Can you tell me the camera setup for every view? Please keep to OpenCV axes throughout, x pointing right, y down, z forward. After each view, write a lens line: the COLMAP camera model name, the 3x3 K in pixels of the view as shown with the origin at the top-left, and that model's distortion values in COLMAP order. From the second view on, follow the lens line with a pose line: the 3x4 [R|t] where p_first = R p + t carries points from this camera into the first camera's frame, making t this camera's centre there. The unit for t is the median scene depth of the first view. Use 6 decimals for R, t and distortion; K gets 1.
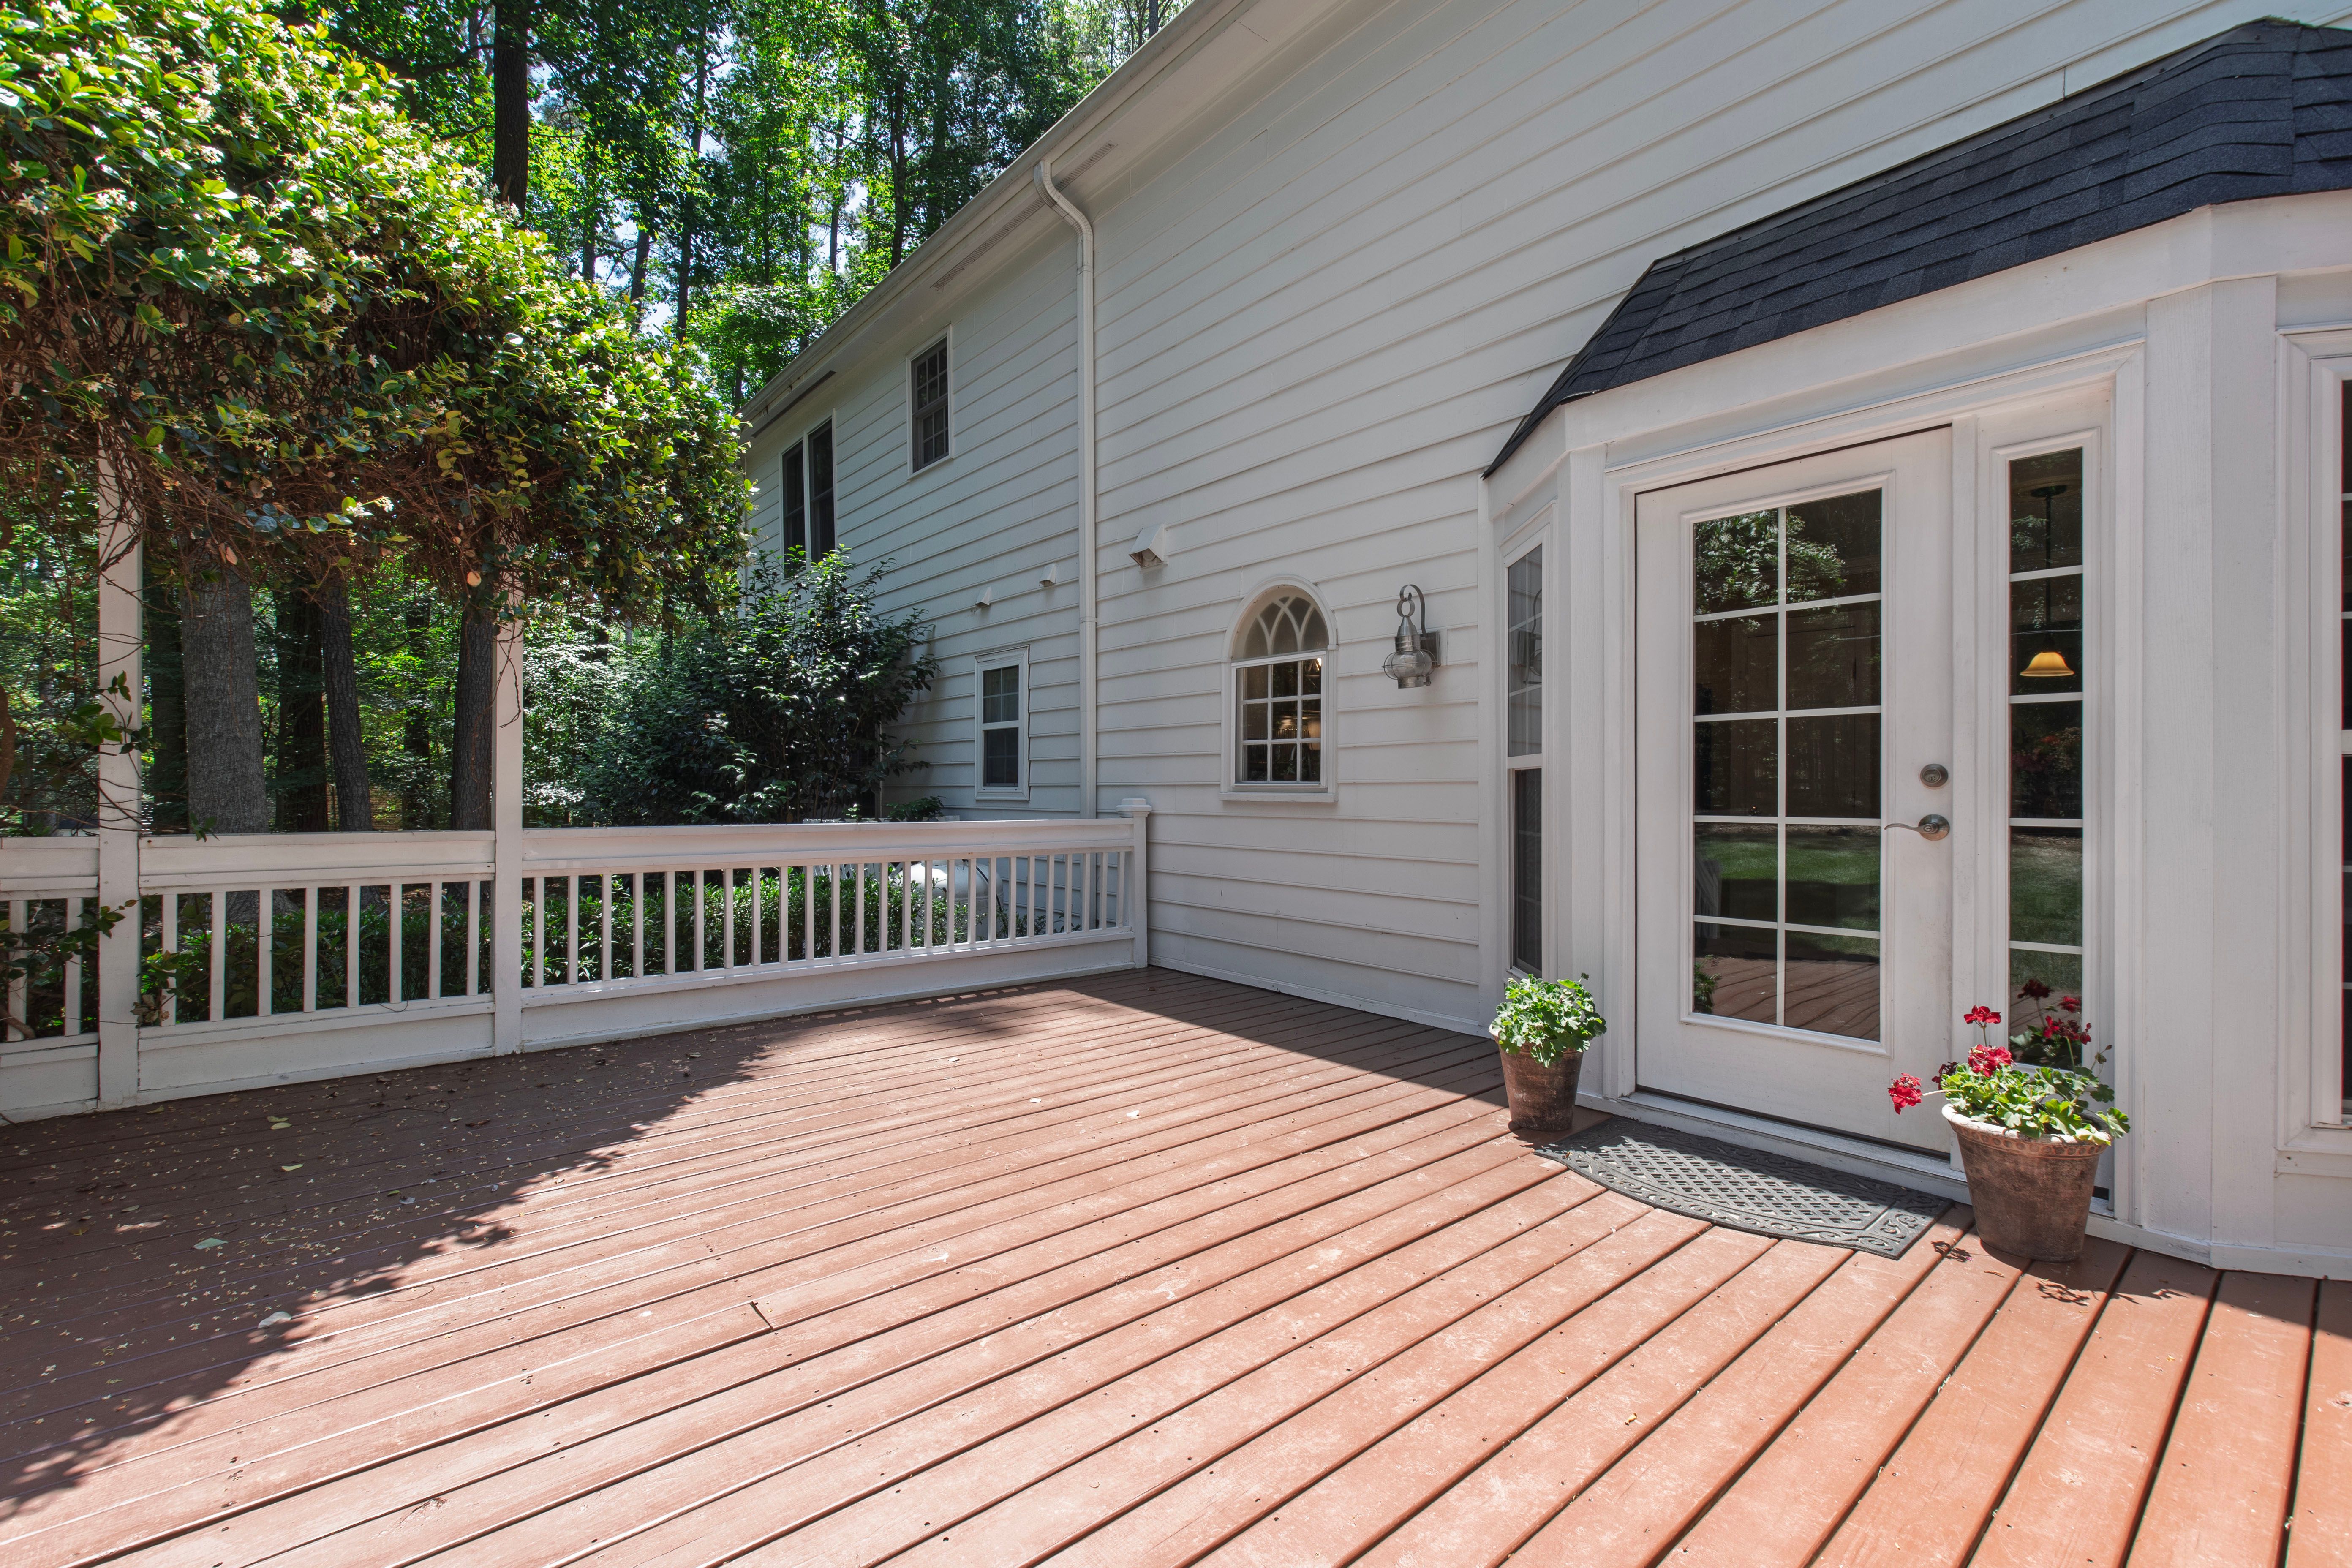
lens RADIAL K [[1007.2, 0, 1176.0], [0, 1007.2, 784.0], [0, 0, 1]] dist [0.000016, -0.000017]
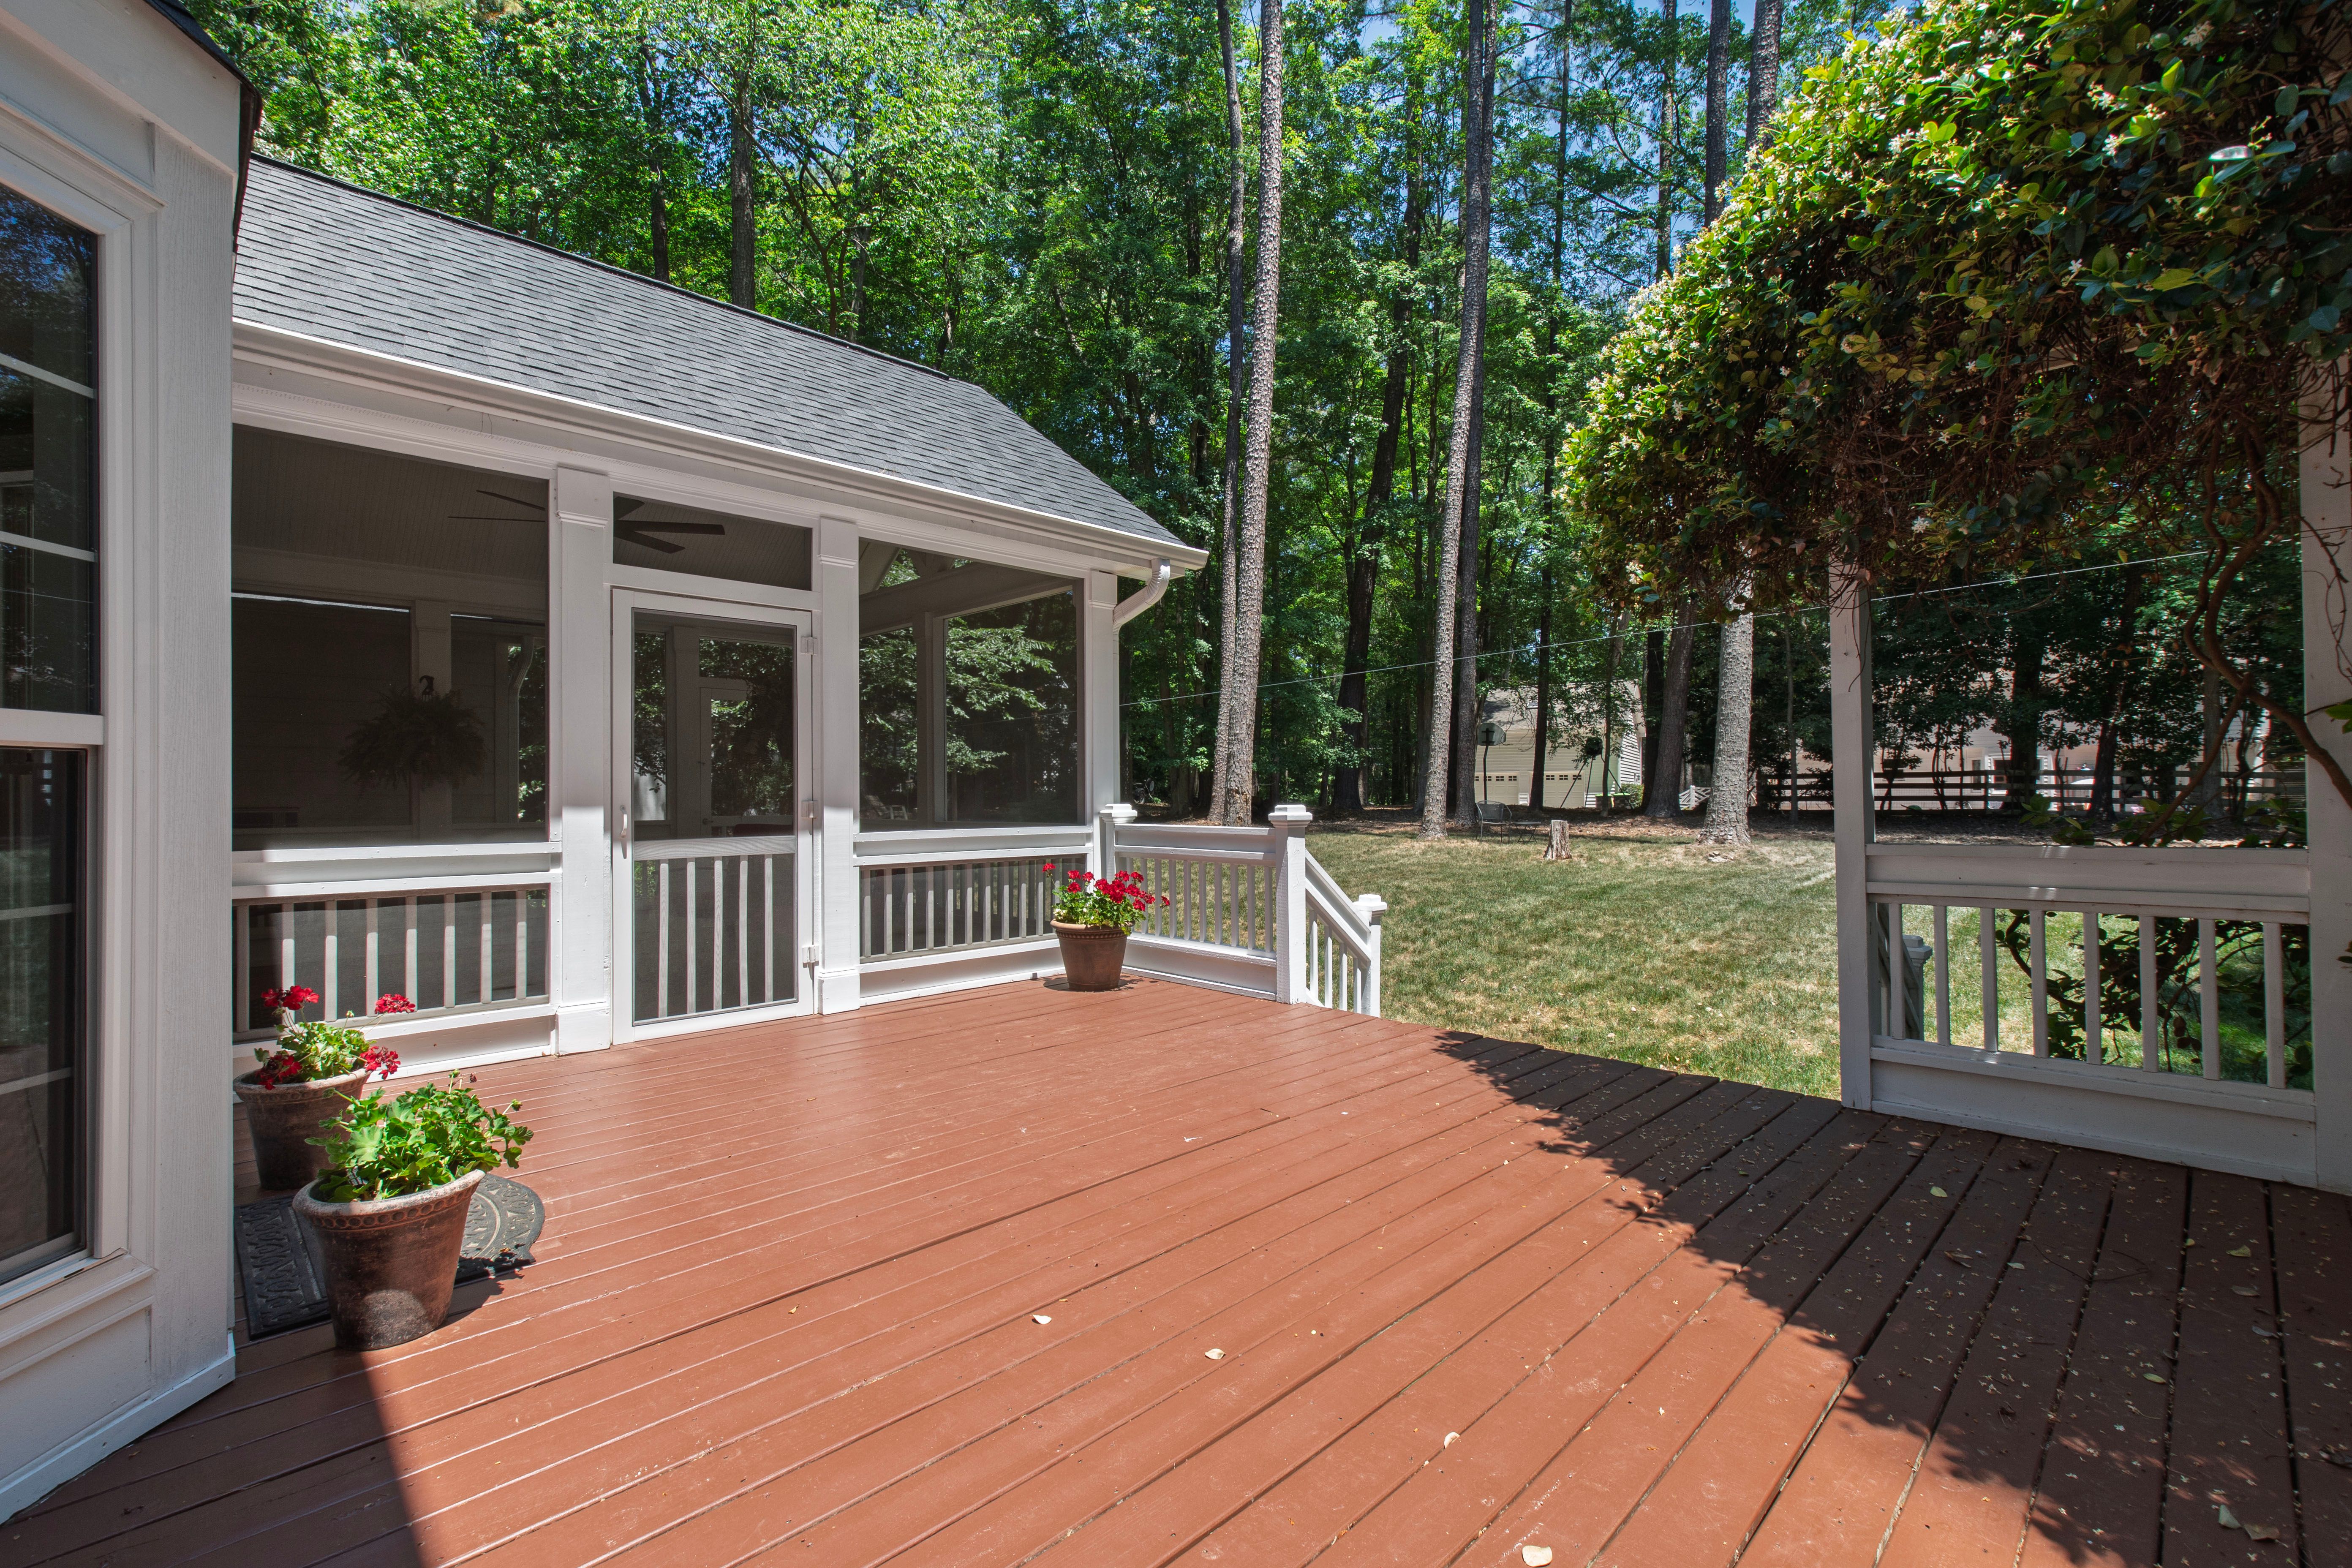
lens RADIAL K [[1007.2, 0, 1176.0], [0, 1007.2, 784.0], [0, 0, 1]] dist [0.000016, -0.000017]
pose [[-0.997354, 0.002786, -0.072641, -0.097495], [0.003902, 0.999877, -0.015220, 0.005638], [0.072589, -0.015463, -0.997242, 1.972887]]
